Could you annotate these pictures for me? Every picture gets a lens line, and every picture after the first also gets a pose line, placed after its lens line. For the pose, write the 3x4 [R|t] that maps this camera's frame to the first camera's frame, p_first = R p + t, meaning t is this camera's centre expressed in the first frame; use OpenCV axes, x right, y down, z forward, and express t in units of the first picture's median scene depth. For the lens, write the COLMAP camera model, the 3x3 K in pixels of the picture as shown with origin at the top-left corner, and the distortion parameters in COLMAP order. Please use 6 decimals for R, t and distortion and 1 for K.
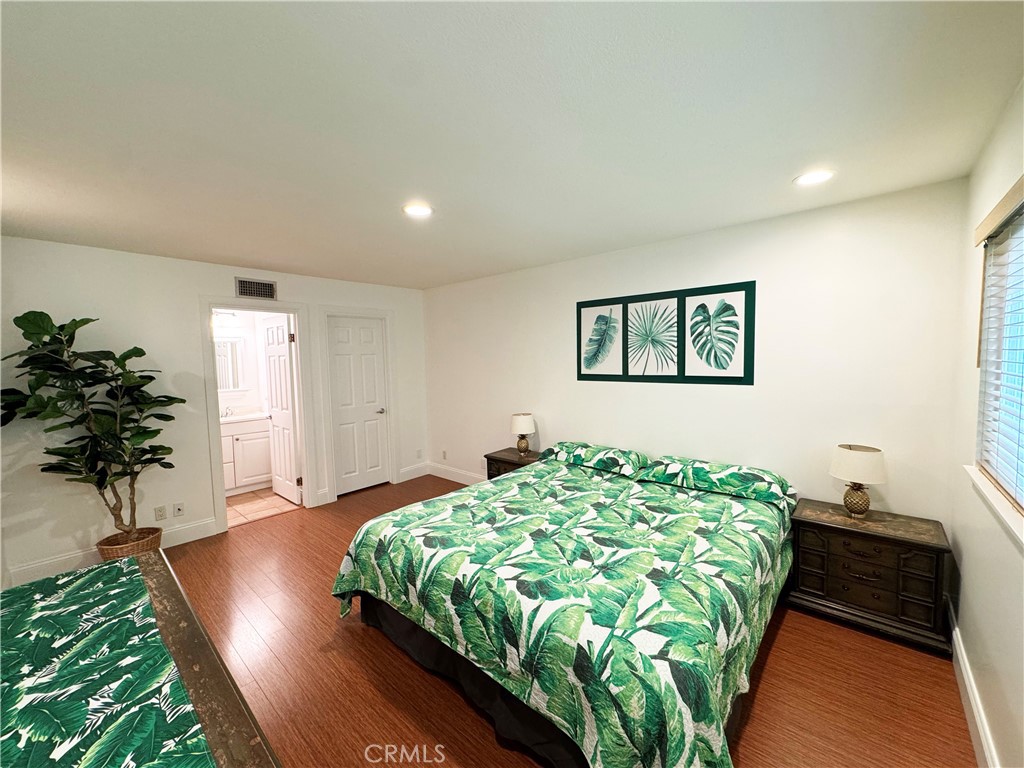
lens RADIAL K [[407.4, 0, 512.0], [0, 407.4, 384.0], [0, 0, 1]] dist [-0.002466, 0.000071]
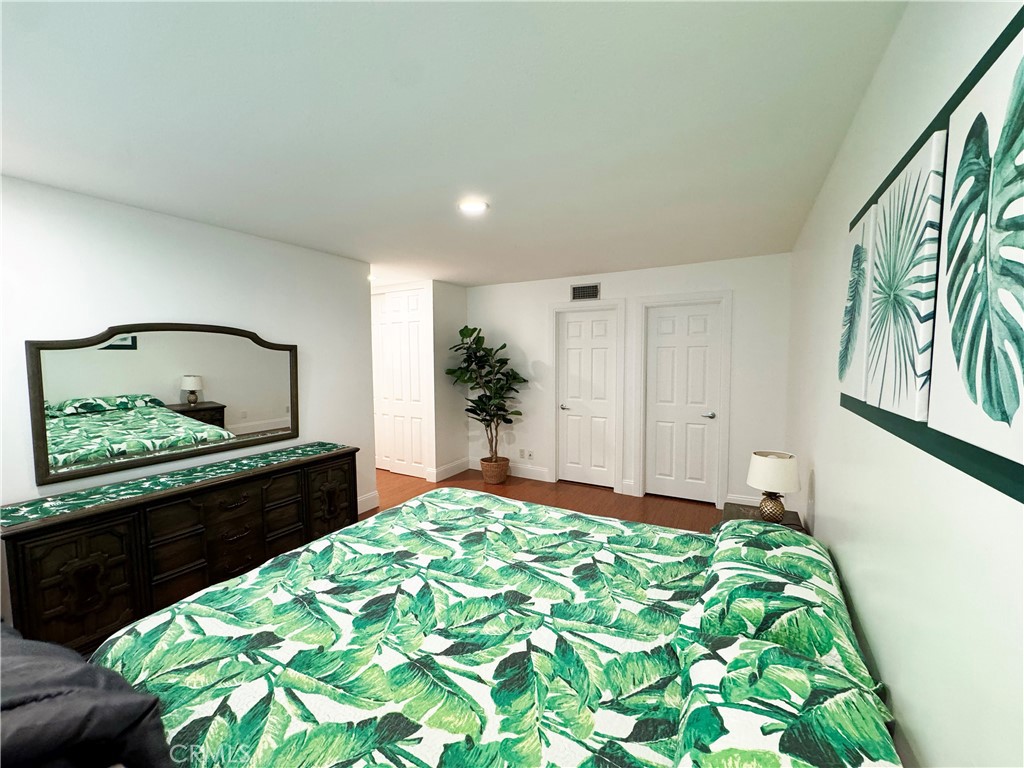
lens RADIAL K [[407.4, 0, 512.0], [0, 407.4, 384.0], [0, 0, 1]] dist [-0.002466, 0.000071]
pose [[0.205641, 0.084508, -0.974972, 0.633729], [-0.063896, 0.995298, 0.072793, -0.050701], [0.976539, 0.047327, 0.210074, 0.698713]]
